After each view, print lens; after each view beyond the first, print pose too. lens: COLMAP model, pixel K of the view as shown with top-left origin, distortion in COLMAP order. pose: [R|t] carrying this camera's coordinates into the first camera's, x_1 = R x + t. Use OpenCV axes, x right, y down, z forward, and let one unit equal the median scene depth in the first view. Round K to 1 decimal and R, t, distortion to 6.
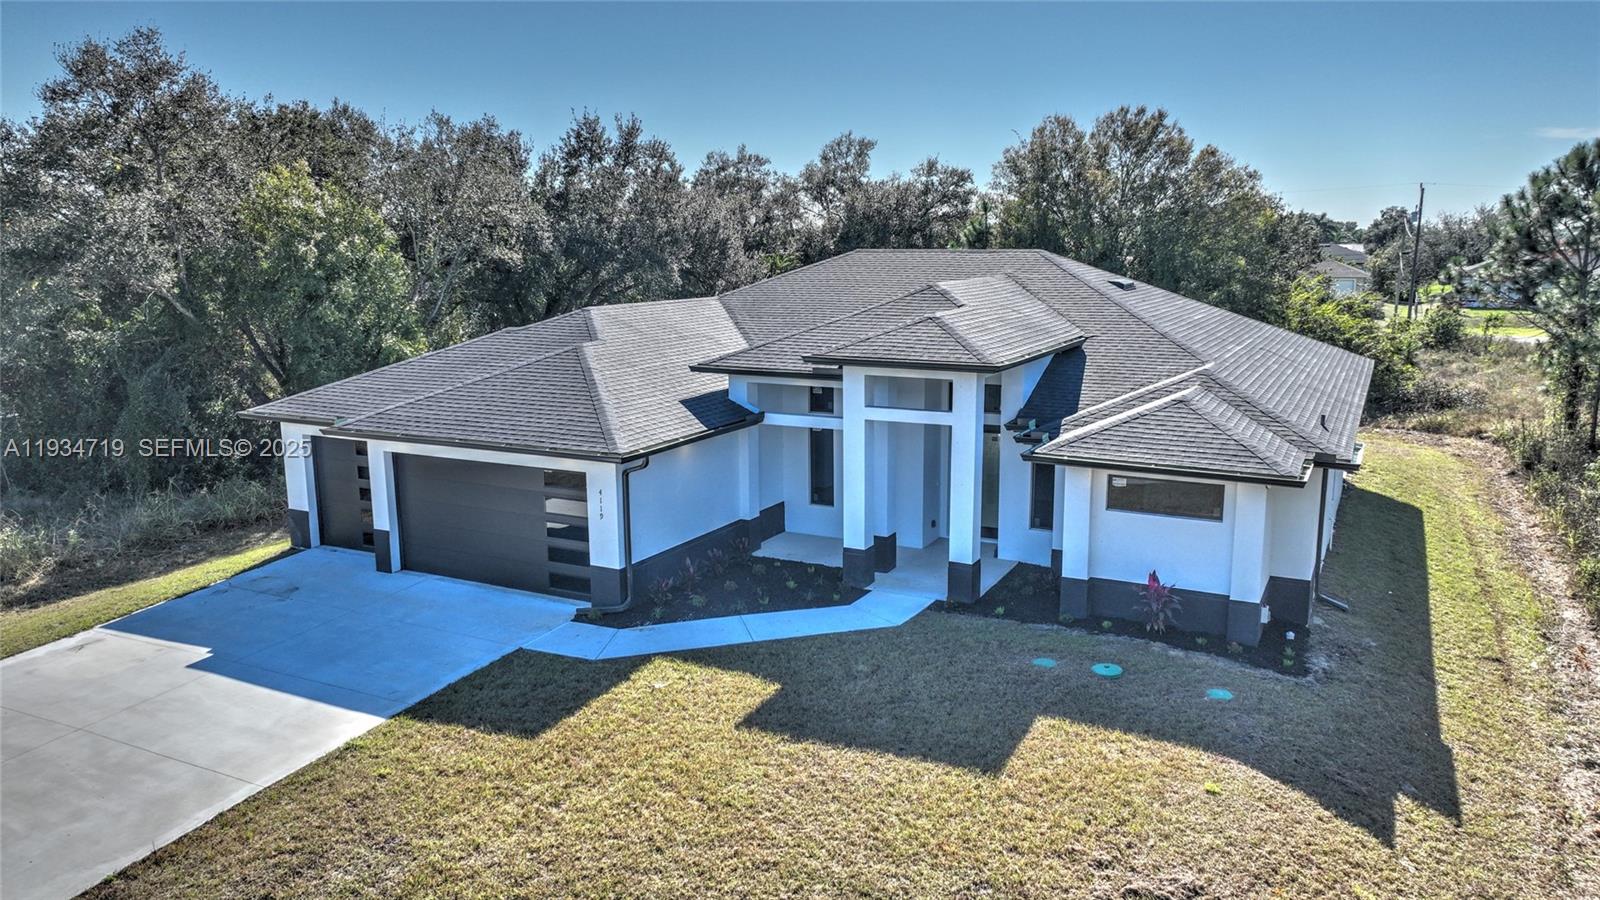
lens RADIAL K [[1125.5, 0, 800.0], [0, 1125.5, 450.0], [0, 0, 1]] dist [0.007913, 0.002628]
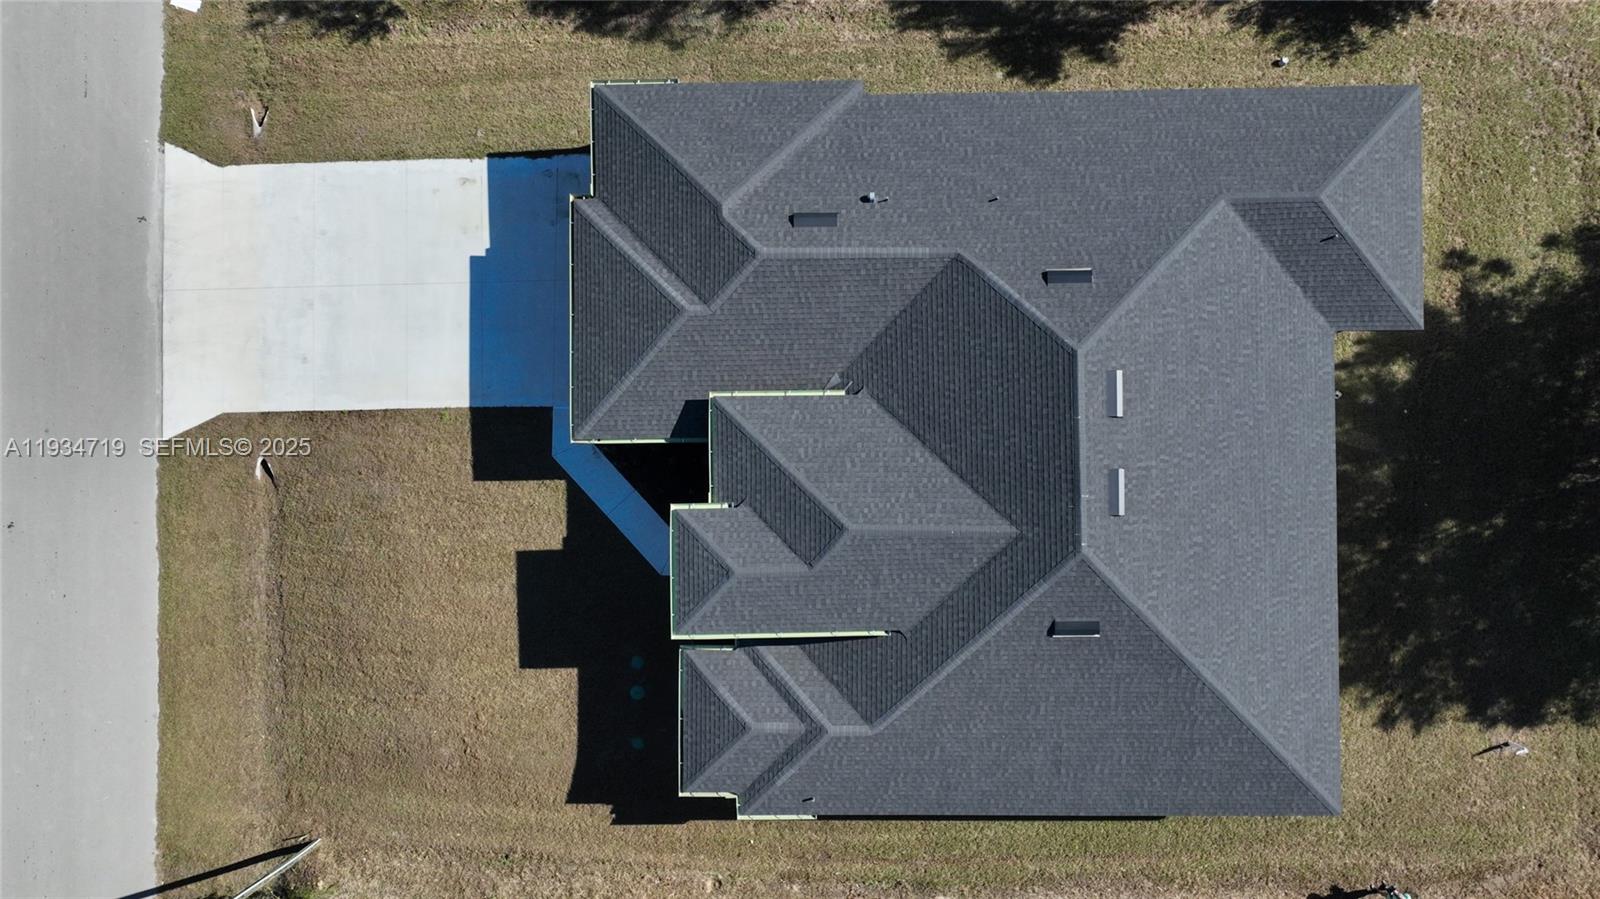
lens RADIAL K [[1122.8, 0, 800.0], [0, 1122.8, 449.5], [0, 0, 1]] dist [0.005890, 0.002812]
pose [[0.472001, 0.881326, -0.021910, 0.055672], [-0.140440, 0.099702, 0.985056, -1.727113], [0.870340, -0.461870, 0.170832, 0.984438]]
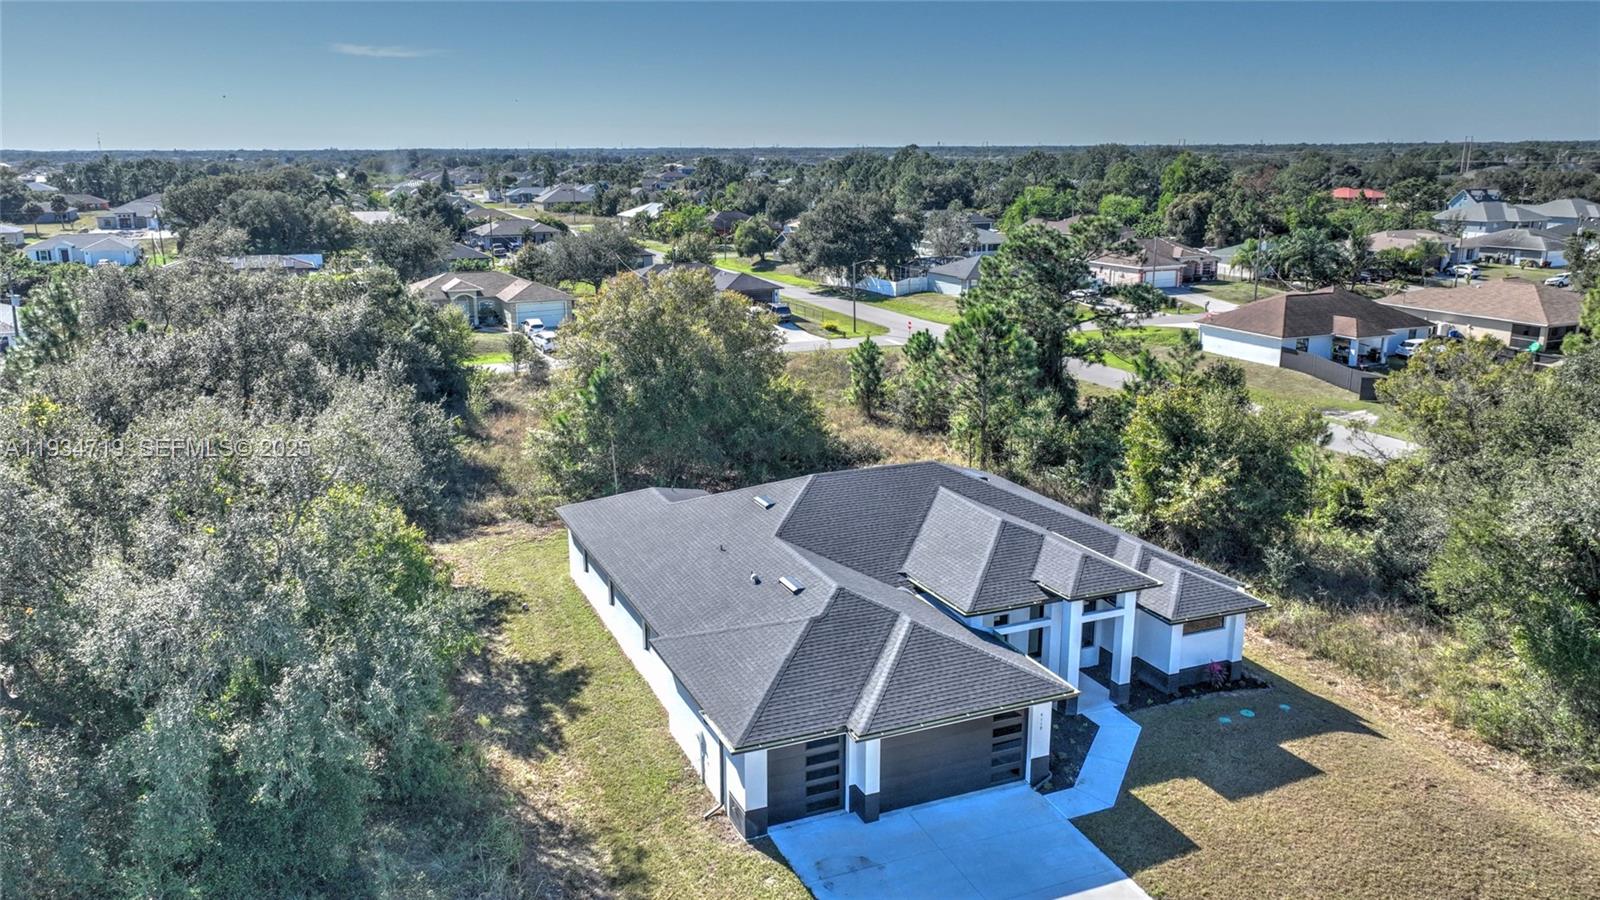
lens RADIAL K [[1205.7, 0, 767.6], [0, 1205.7, 443.2], [0, 0, 1]] dist [0.001331, 0.012747]
pose [[0.642123, -0.181939, 0.744699, -1.754366], [0.143956, 0.982765, 0.115974, -0.645815], [-0.752964, 0.032734, 0.657247, 0.120597]]
